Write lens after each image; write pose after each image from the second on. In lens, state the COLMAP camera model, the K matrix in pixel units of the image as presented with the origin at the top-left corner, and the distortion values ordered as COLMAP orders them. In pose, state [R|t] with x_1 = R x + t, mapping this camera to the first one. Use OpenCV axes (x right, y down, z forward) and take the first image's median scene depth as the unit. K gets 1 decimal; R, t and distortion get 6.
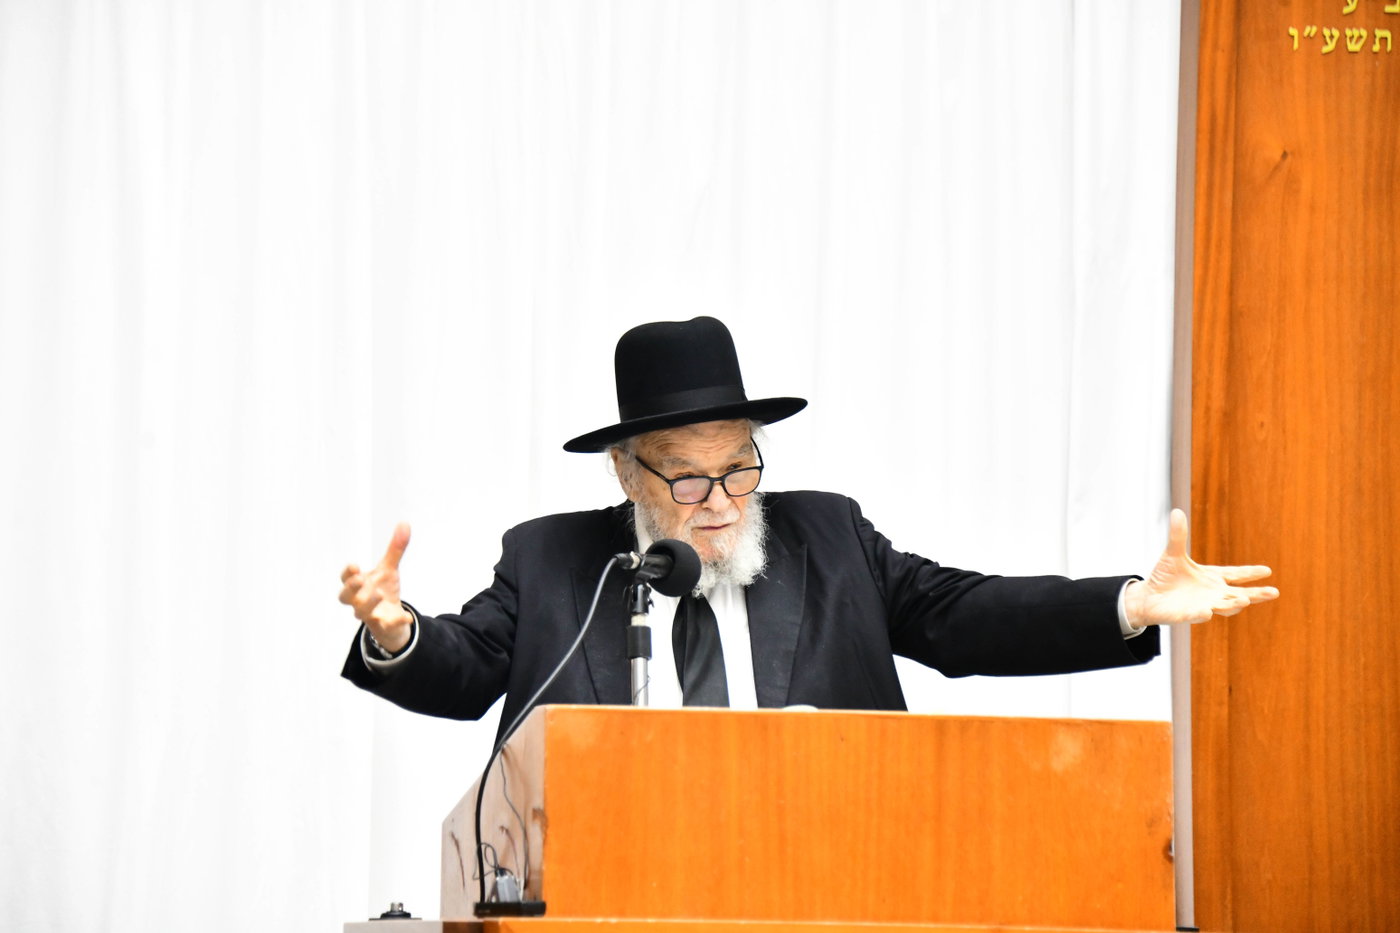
lens RADIAL K [[6474.7, 0, 708.1], [0, 6474.7, 461.2], [0, 0, 1]] dist [2.478202, 0.000000]
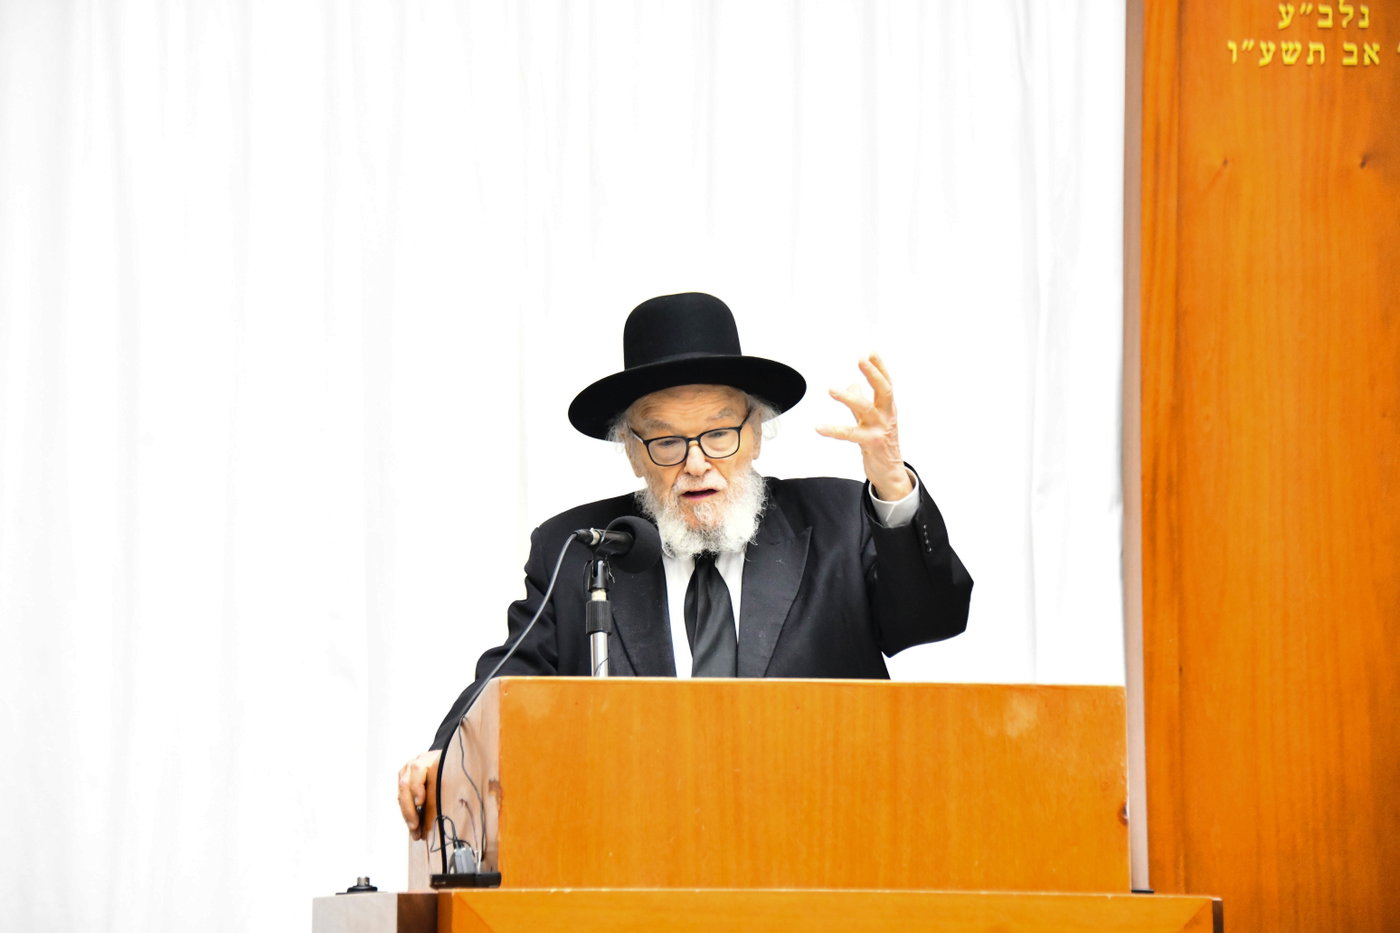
lens RADIAL K [[5310.0, 0, 699.1], [0, 5310.0, 470.9], [0, 0, 1]] dist [1.714286, 0.000000]
pose [[0.999894, -0.012105, -0.008034, 0.009678], [0.012012, 0.999860, -0.011626, 0.012146], [0.008173, 0.011528, 0.999900, 0.138385]]
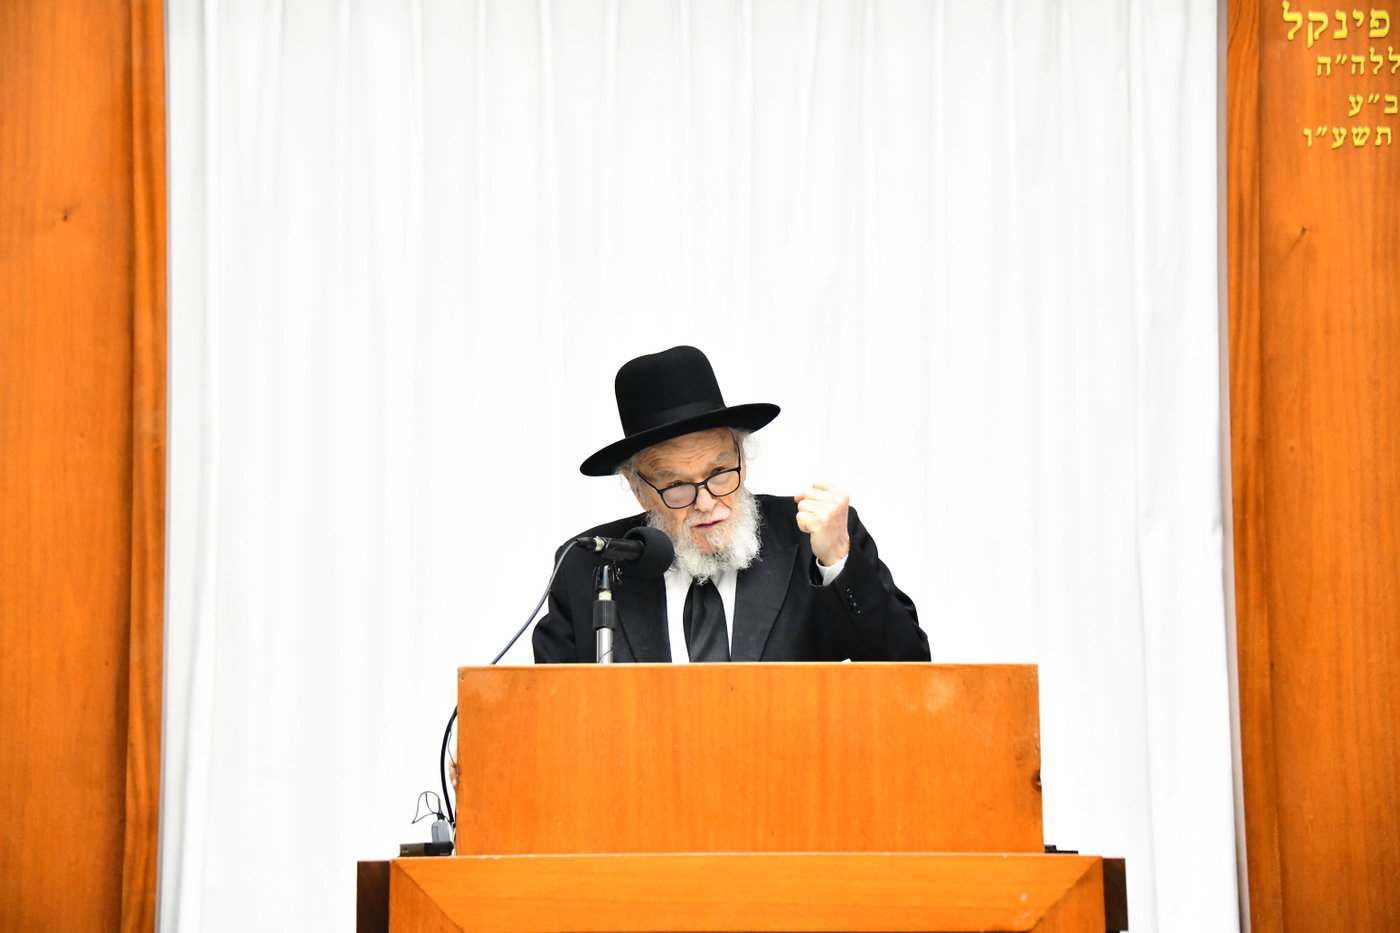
lens RADIAL K [[3644.6, 0, 692.9], [0, 3644.6, 471.8], [0, 0, 1]] dist [0.935356, 0.000000]
pose [[0.983902, -0.039721, -0.174236, 0.096061], [0.032742, 0.998549, -0.042748, 0.025037], [0.175681, 0.036355, 0.983776, 0.299095]]
